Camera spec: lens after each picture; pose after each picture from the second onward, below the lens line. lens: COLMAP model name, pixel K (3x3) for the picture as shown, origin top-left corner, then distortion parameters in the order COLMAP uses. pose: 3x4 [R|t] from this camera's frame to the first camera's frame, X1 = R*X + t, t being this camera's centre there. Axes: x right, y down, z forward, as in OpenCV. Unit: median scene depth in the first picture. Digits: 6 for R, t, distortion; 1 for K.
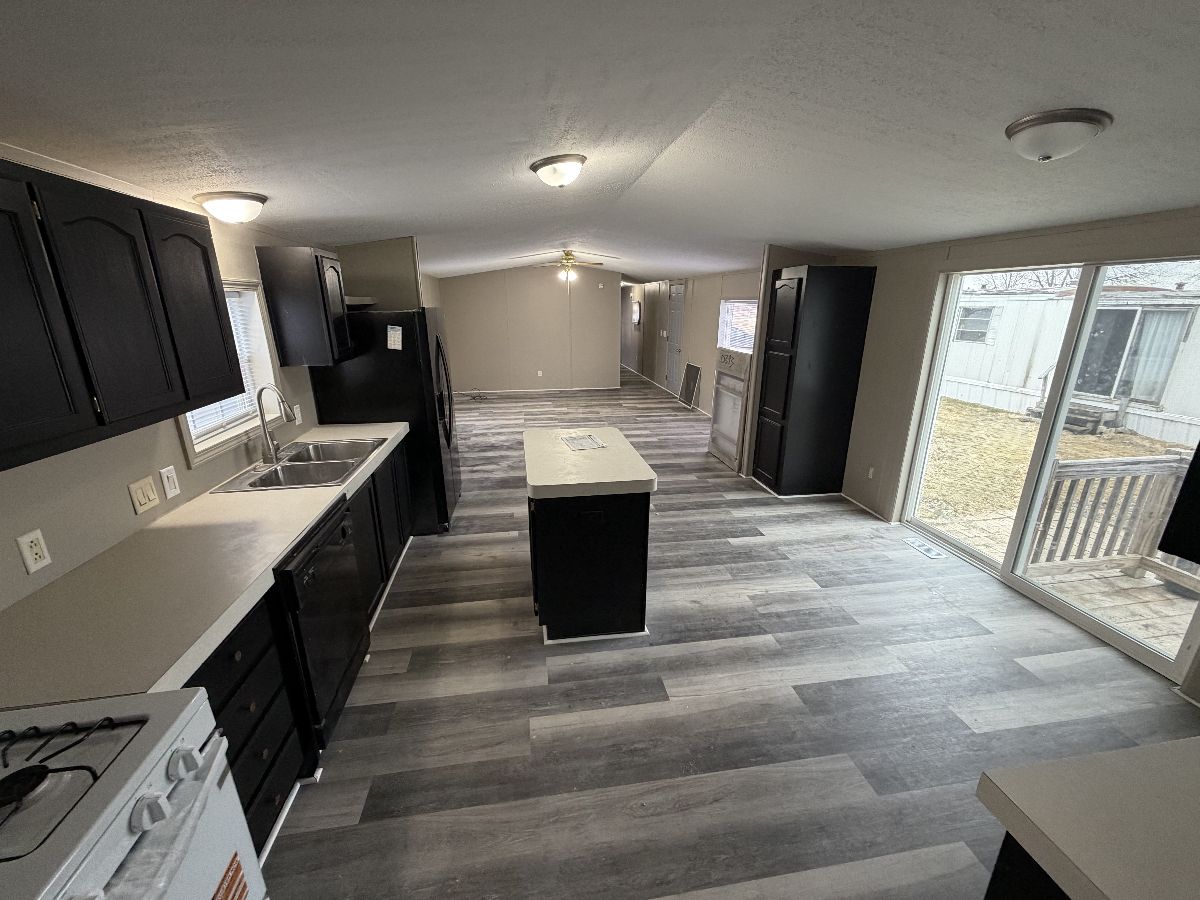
lens RADIAL K [[477.2, 0, 600.0], [0, 477.2, 450.0], [0, 0, 1]] dist [-0.000111, 0.000031]
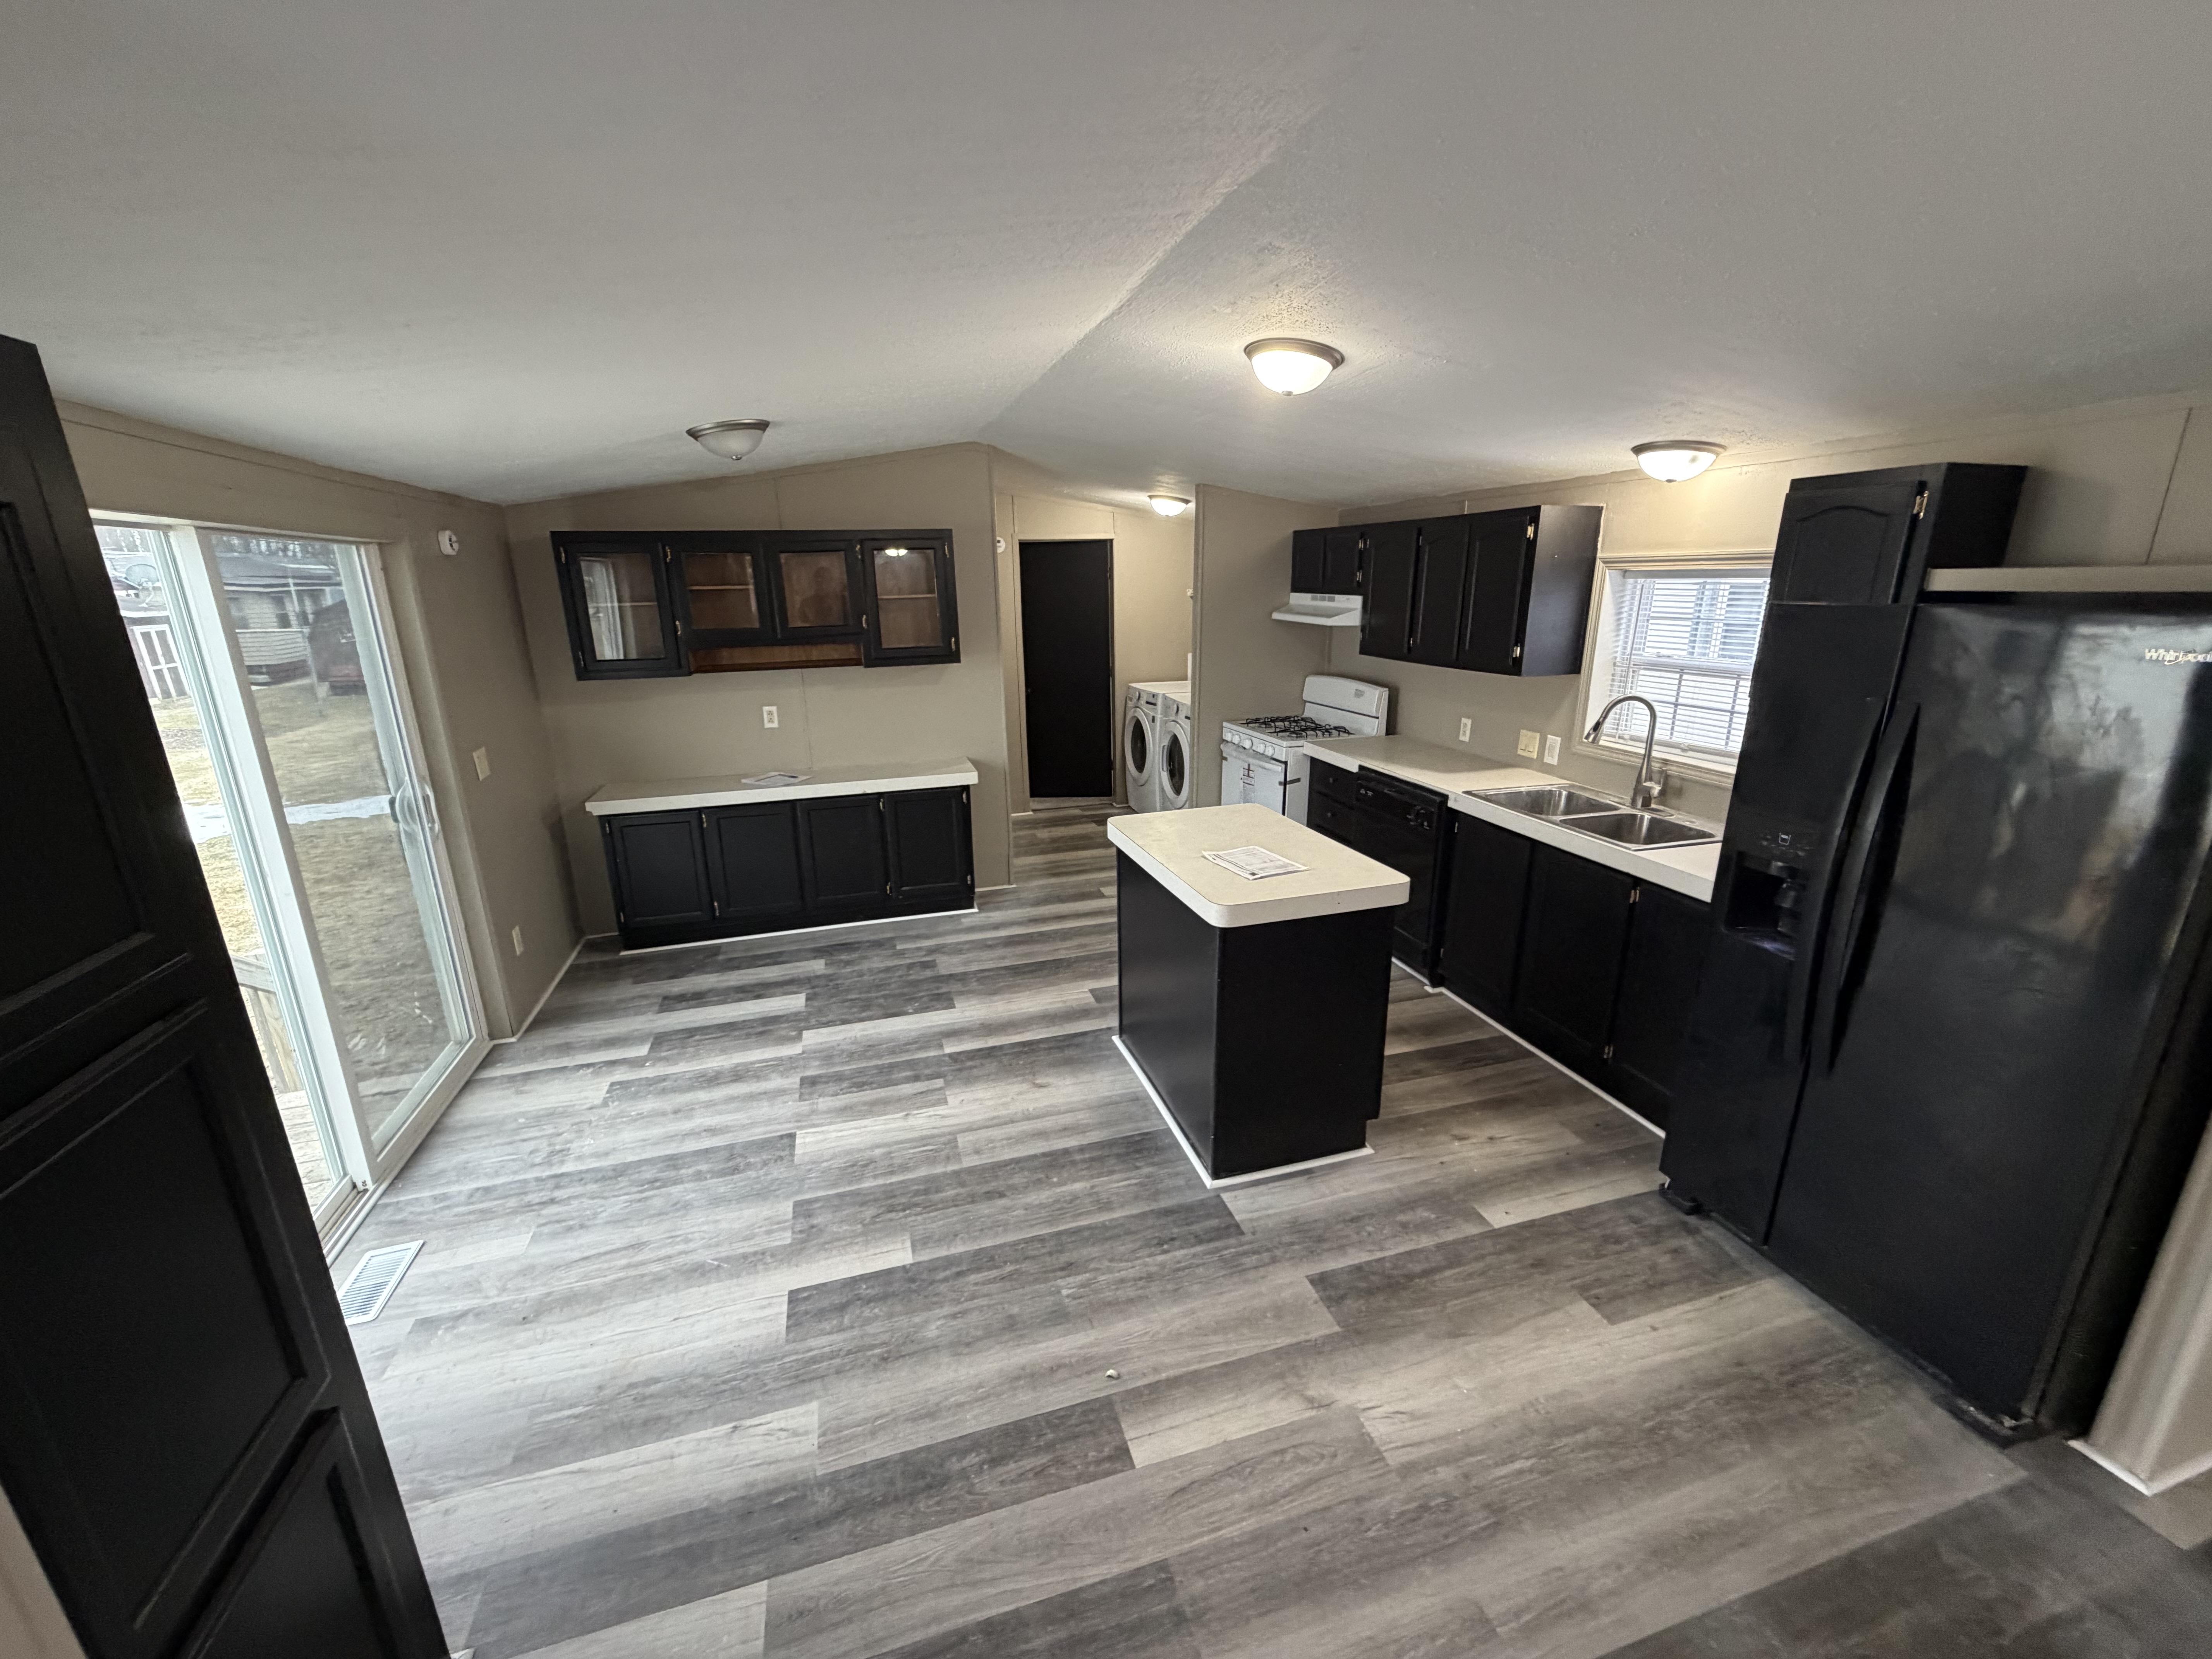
lens RADIAL K [[879.6, 0, 1106.0], [0, 879.6, 829.5], [0, 0, 1]] dist [-0.000111, 0.000031]
pose [[-0.990879, 0.049571, -0.125305, 0.227368], [-0.025607, 0.843672, 0.536248, -0.522499], [0.132299, 0.534566, -0.834708, 1.664370]]
